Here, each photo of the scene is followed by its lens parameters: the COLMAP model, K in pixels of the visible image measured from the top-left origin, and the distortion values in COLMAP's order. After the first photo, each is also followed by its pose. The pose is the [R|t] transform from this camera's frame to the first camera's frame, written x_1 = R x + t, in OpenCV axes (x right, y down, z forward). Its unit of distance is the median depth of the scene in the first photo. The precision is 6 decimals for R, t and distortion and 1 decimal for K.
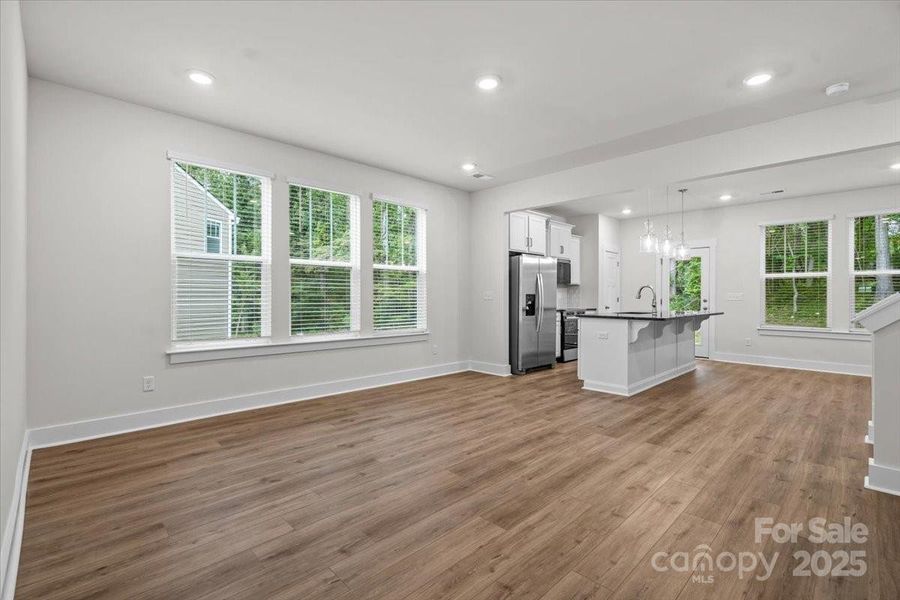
lens RADIAL K [[410.2, 0, 448.7], [0, 410.2, 296.6], [0, 0, 1]] dist [-0.001763, 0.000022]
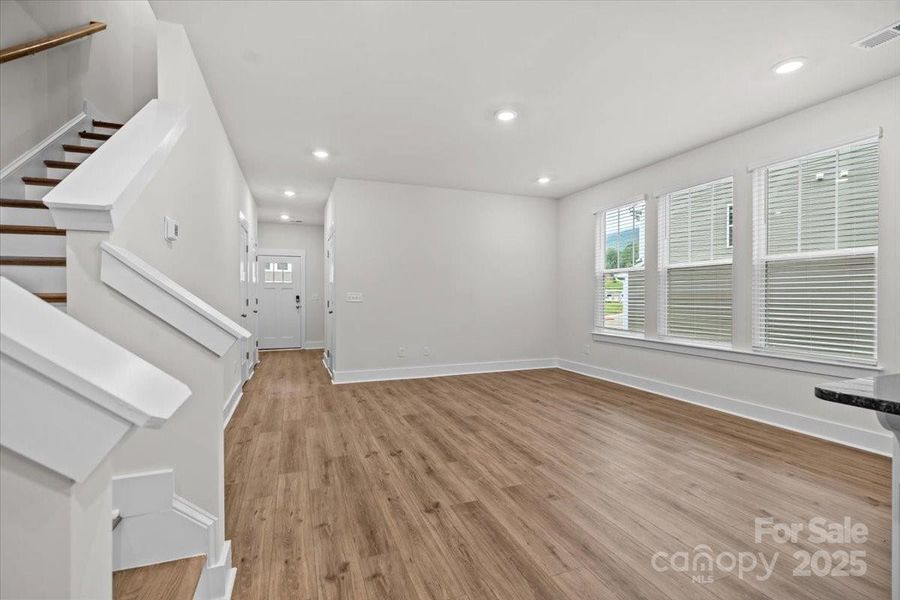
lens RADIAL K [[410.2, 0, 449.3], [0, 410.2, 301.9], [0, 0, 1]] dist [-0.001763, 0.000022]
pose [[-0.400555, 0.008262, -0.916235, 1.241902], [-0.000677, 0.999956, 0.009312, -0.003787], [0.916272, 0.004350, -0.400532, 1.328150]]
